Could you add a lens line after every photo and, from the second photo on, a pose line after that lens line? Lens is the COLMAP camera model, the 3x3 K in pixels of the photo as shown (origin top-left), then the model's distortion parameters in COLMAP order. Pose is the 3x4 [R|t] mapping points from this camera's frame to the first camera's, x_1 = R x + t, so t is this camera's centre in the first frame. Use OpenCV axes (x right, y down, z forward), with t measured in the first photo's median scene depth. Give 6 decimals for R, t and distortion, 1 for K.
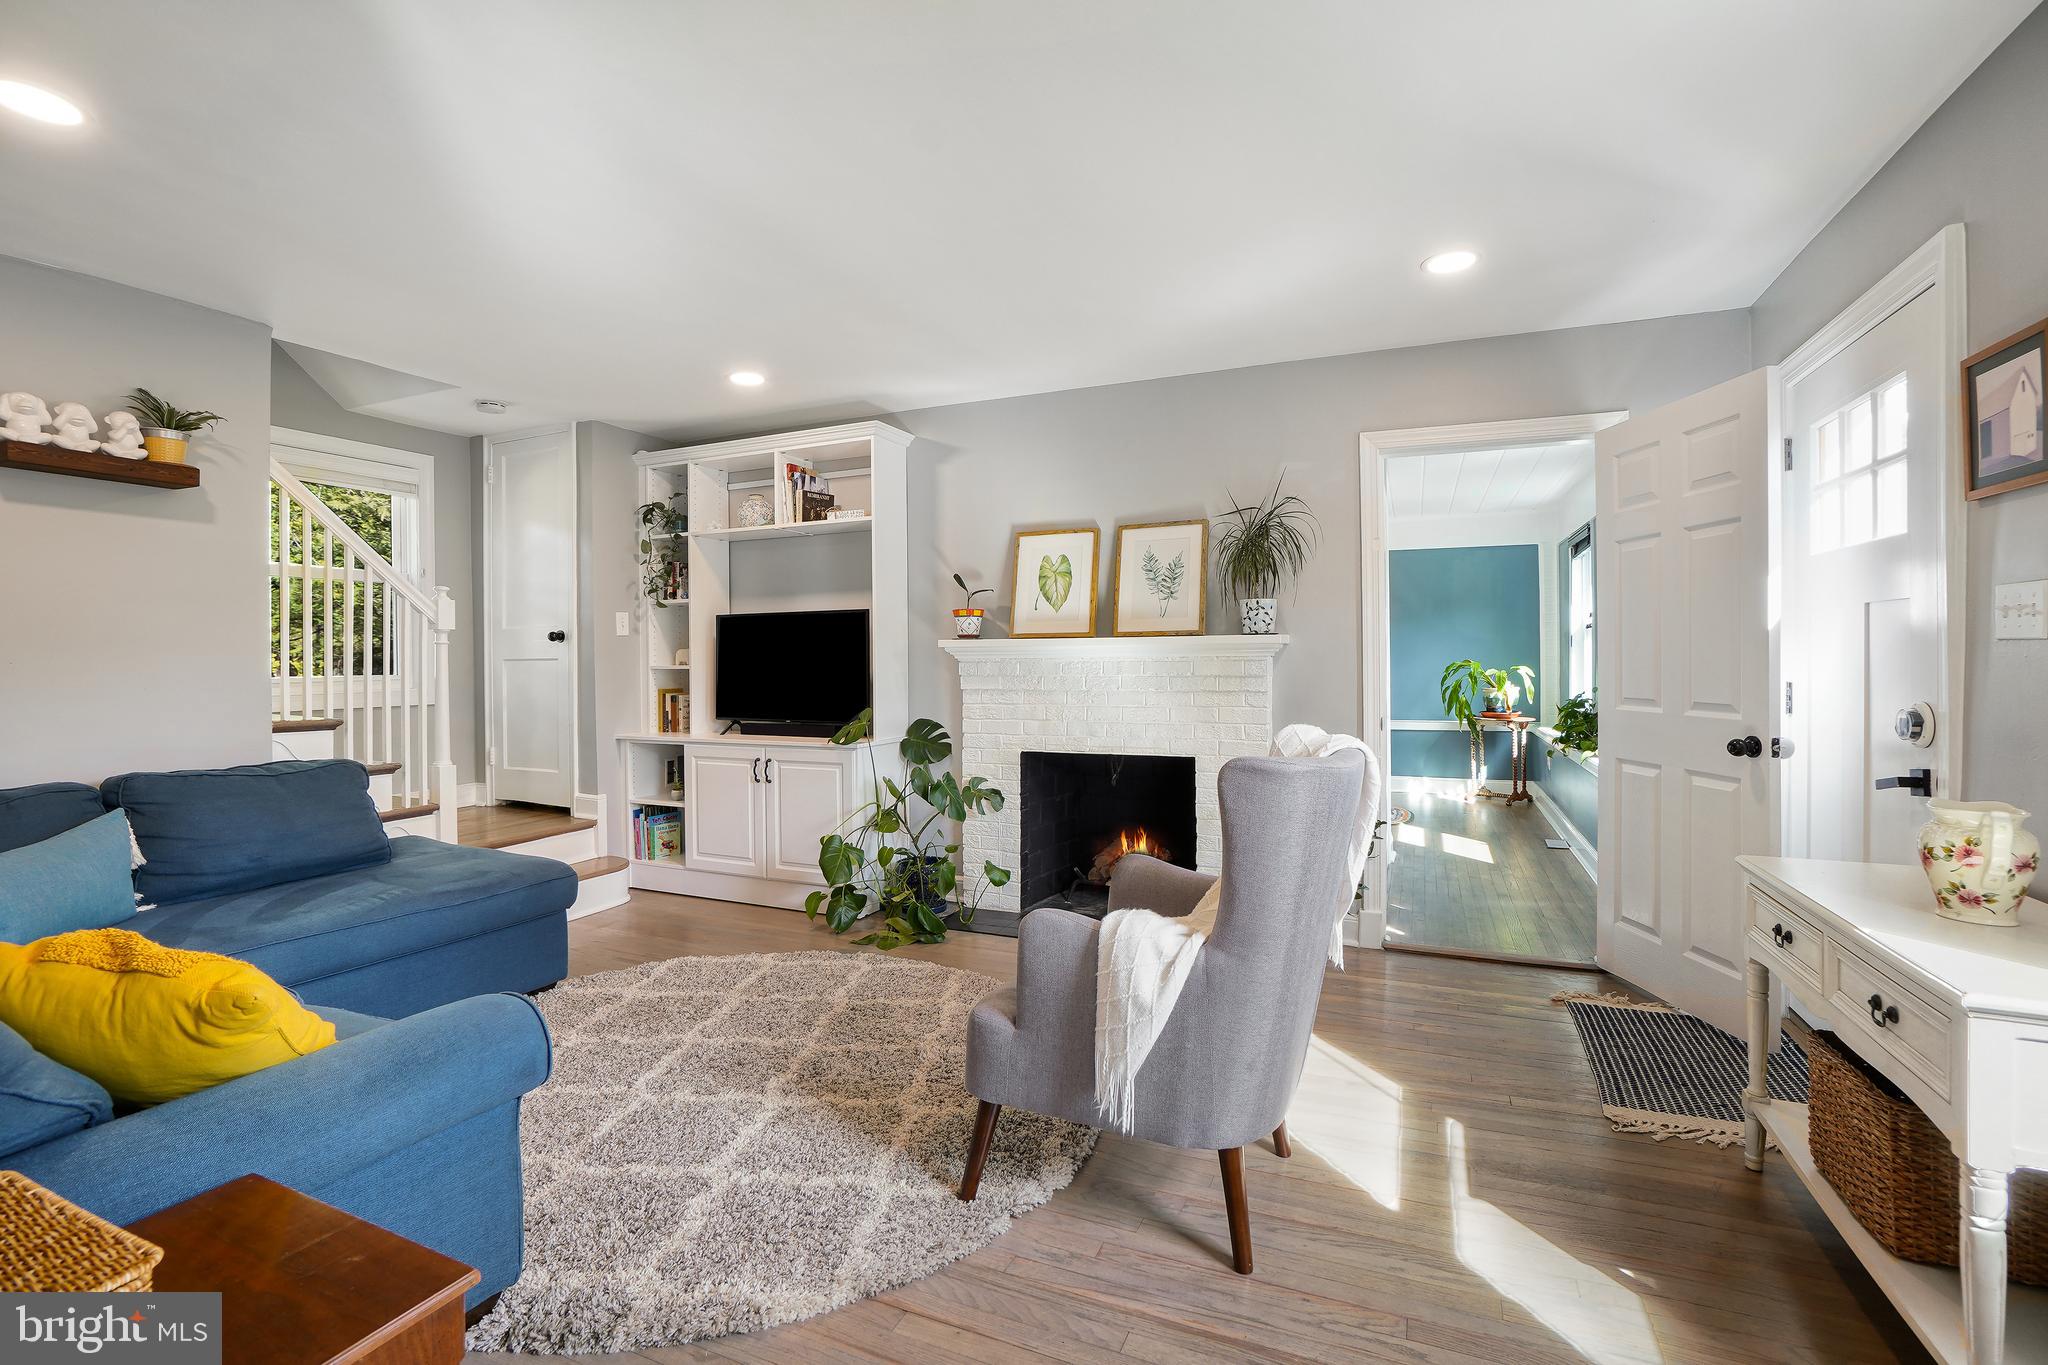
lens RADIAL K [[906.4, 0, 1020.4], [0, 906.4, 670.6], [0, 0, 1]] dist [-0.016575, 0.000057]
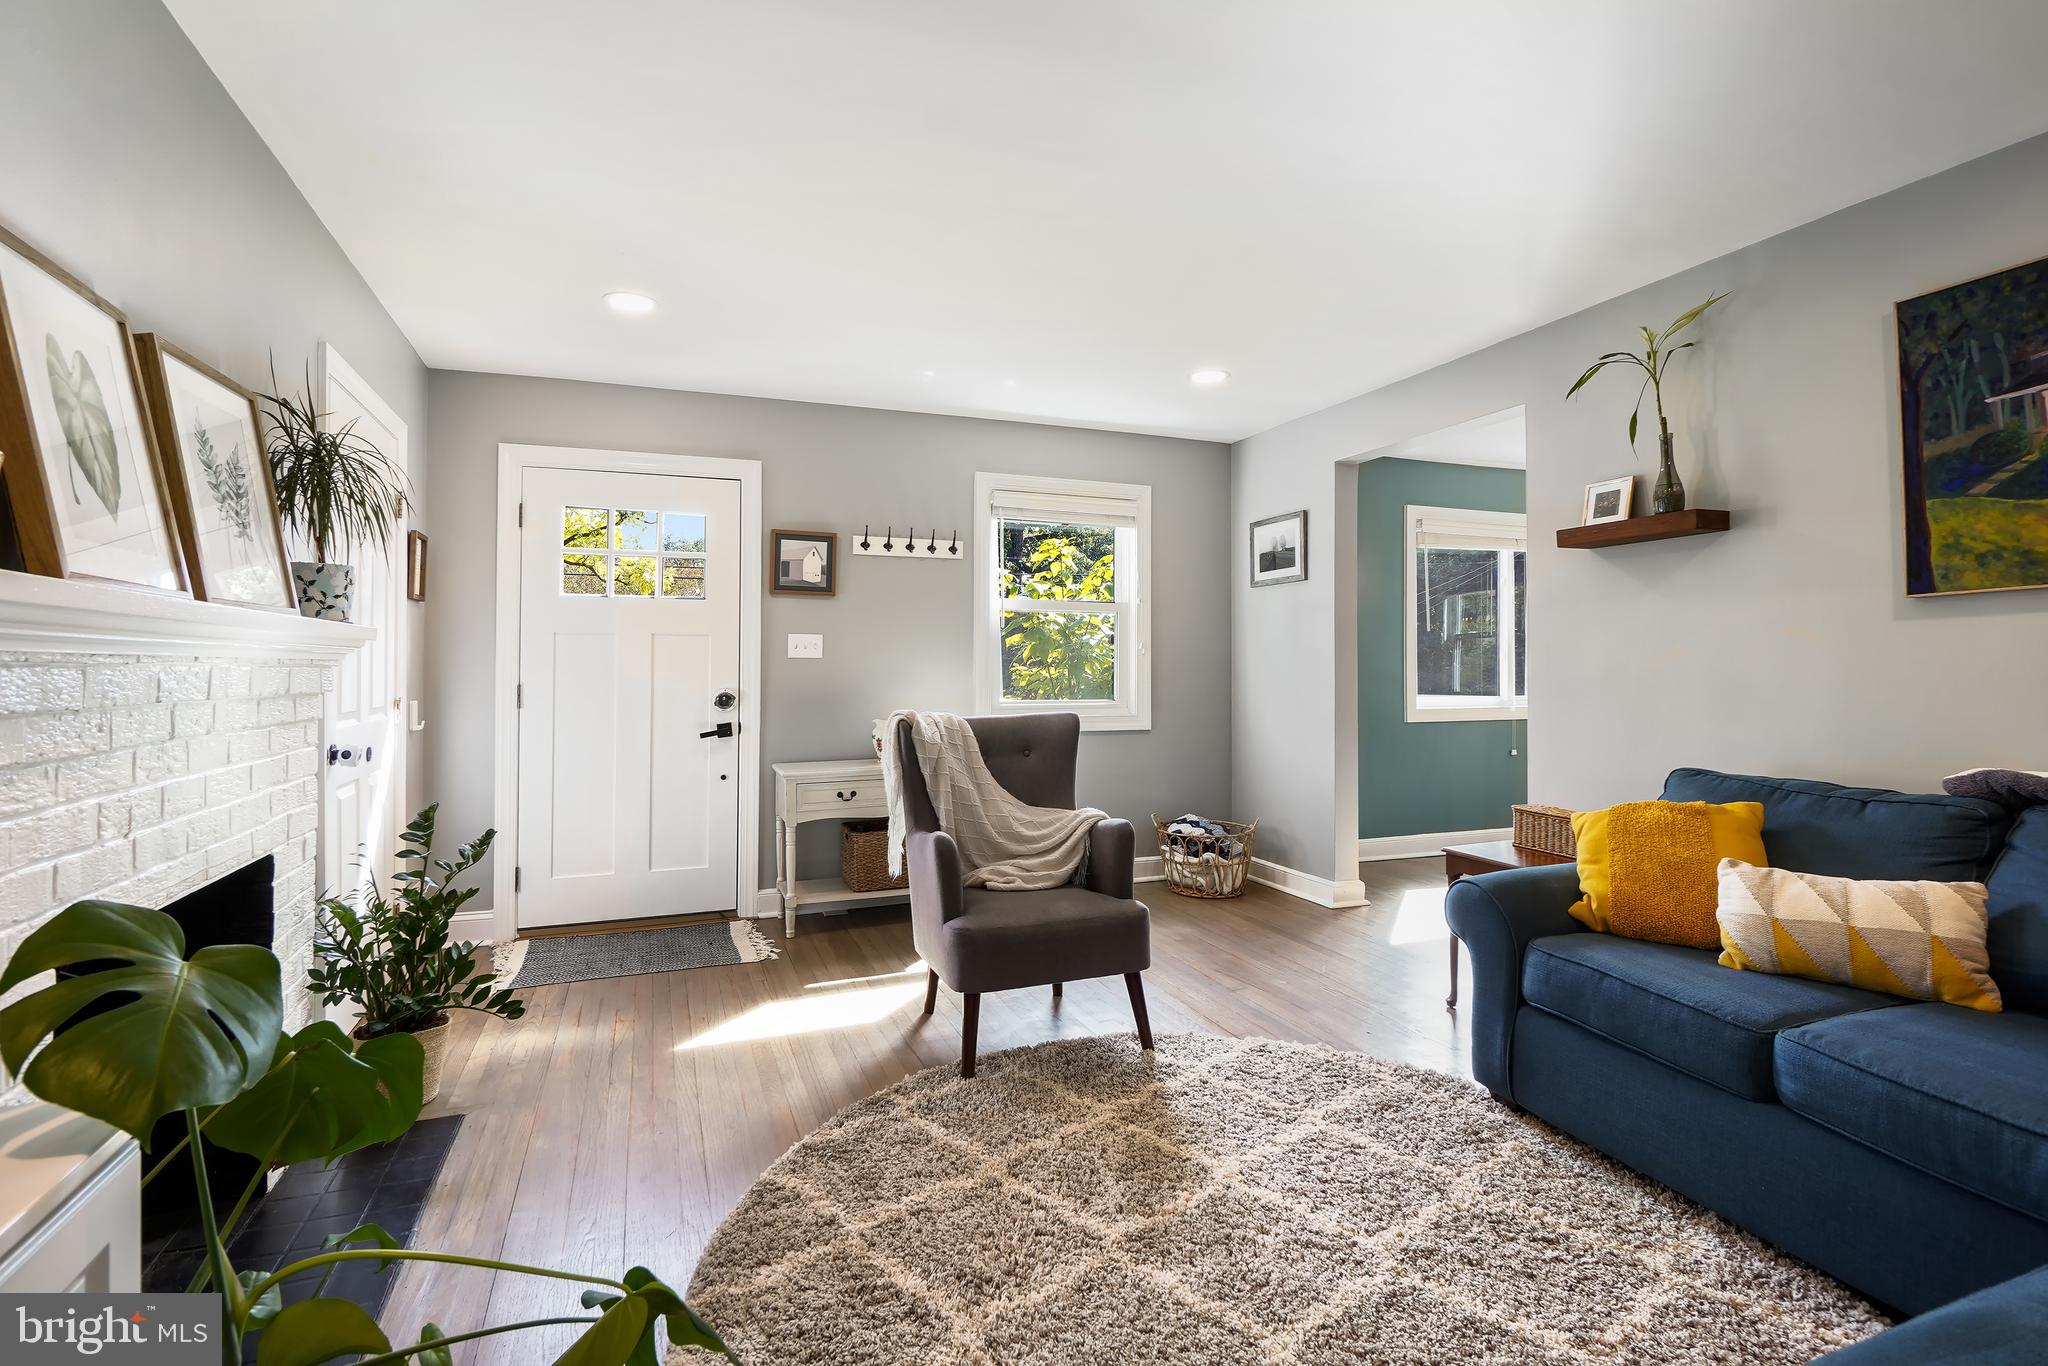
lens RADIAL K [[932.1, 0, 1004.3], [0, 932.1, 644.8], [0, 0, 1]] dist [-0.066664, 0.026818]
pose [[-0.702996, 0.023456, 0.710807, -0.628978], [0.019659, 0.999715, -0.013546, -0.015128], [-0.710922, 0.004451, -0.703257, 1.454204]]
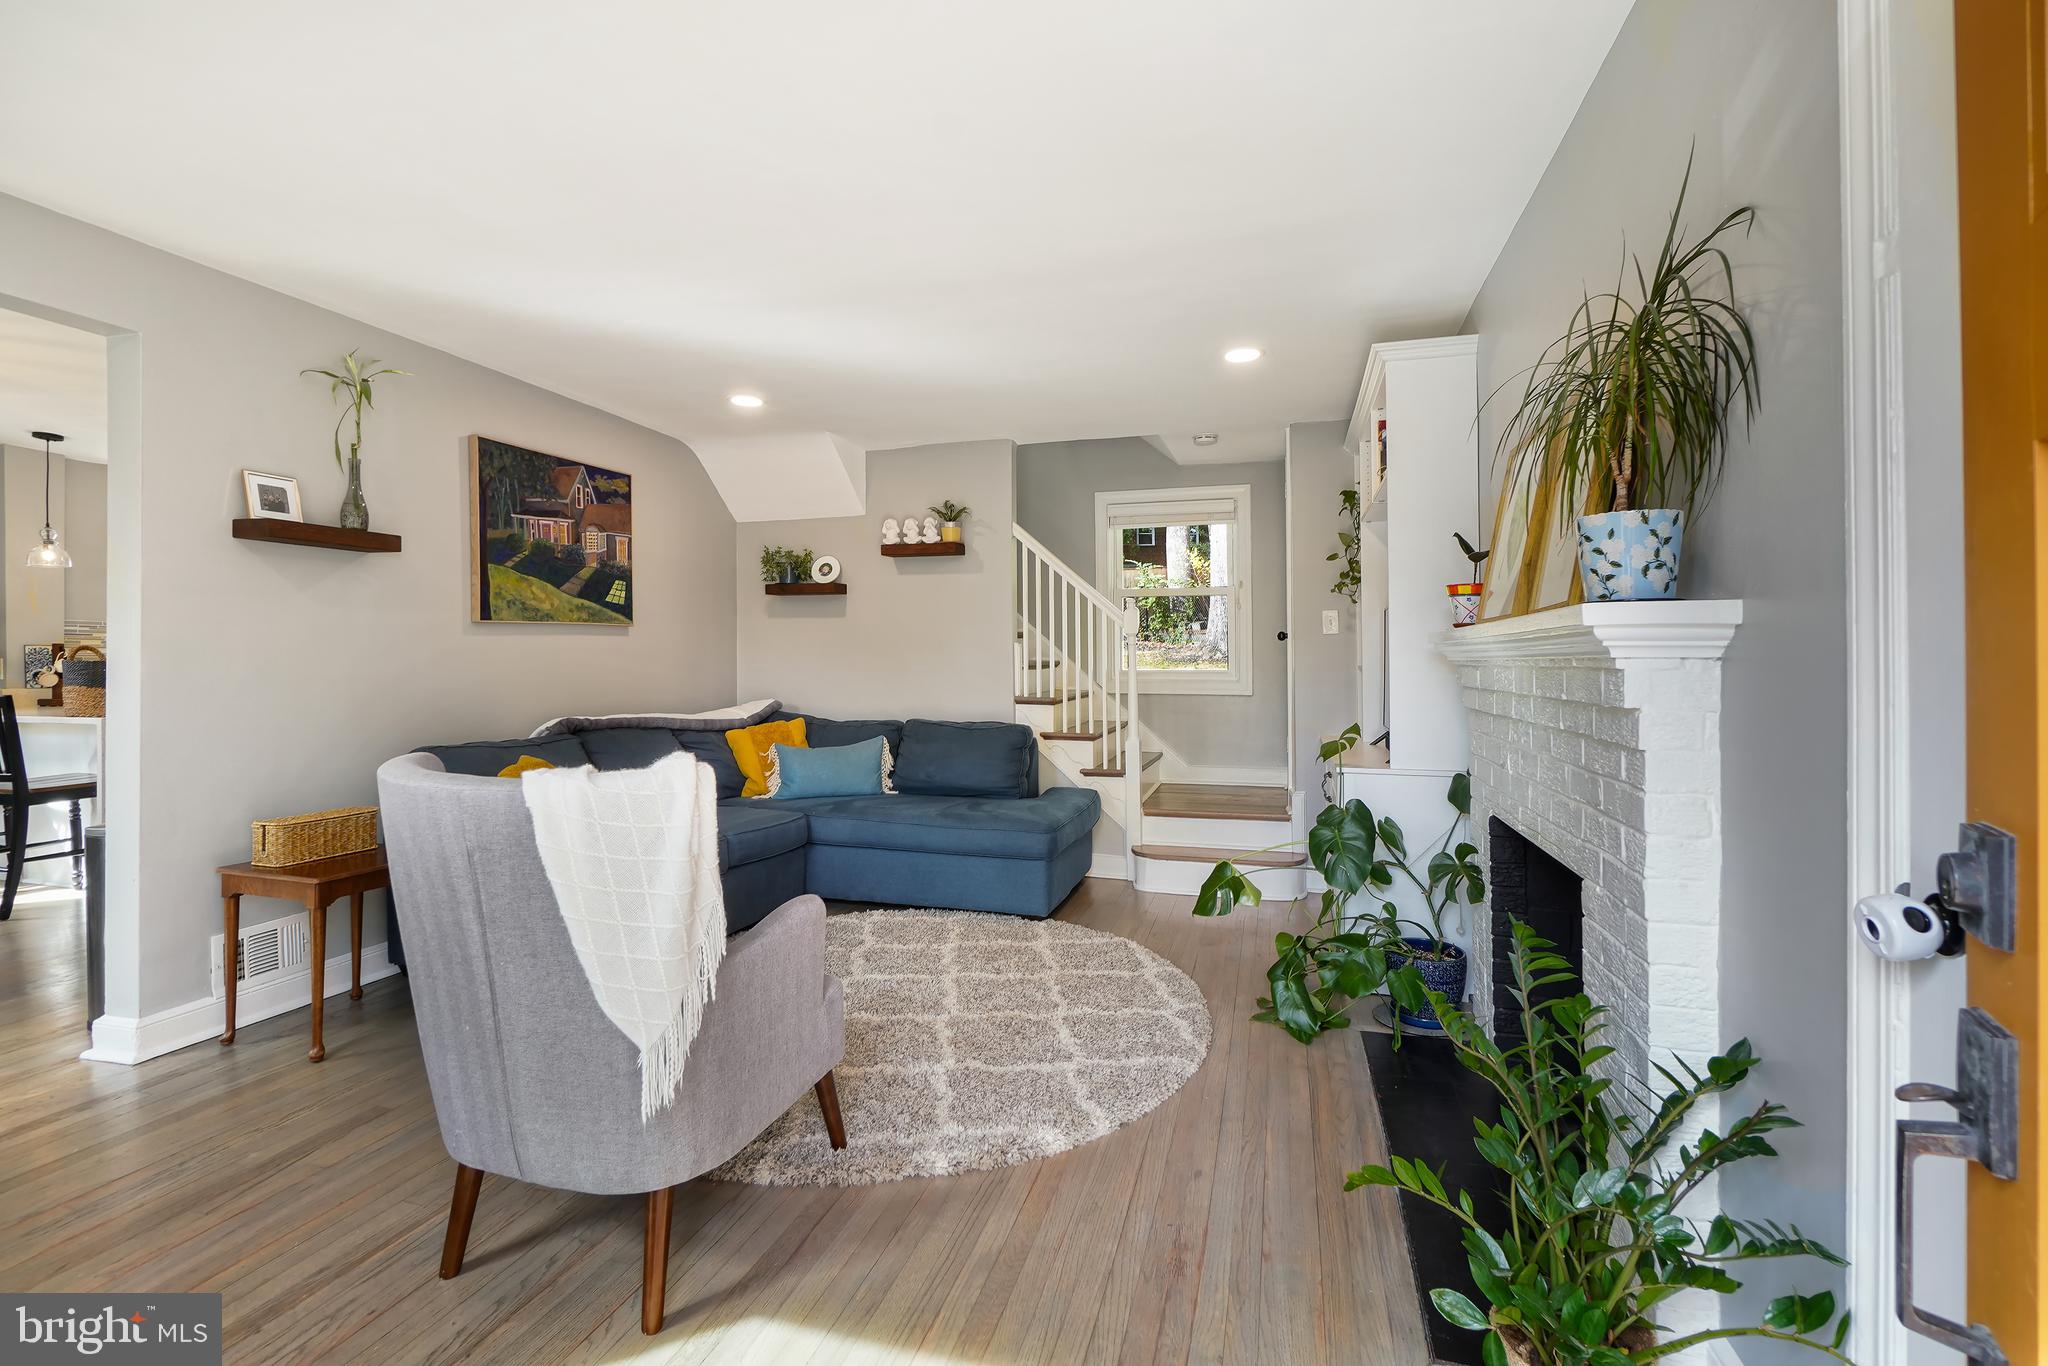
lens RADIAL K [[906.4, 0, 1020.4], [0, 906.4, 671.1], [0, 0, 1]] dist [-0.016575, 0.000057]
pose [[0.141161, 0.014851, -0.989875, 0.792235], [-0.012034, 0.999839, 0.013284, -0.008114], [0.989914, 0.010037, 0.141317, 0.891469]]
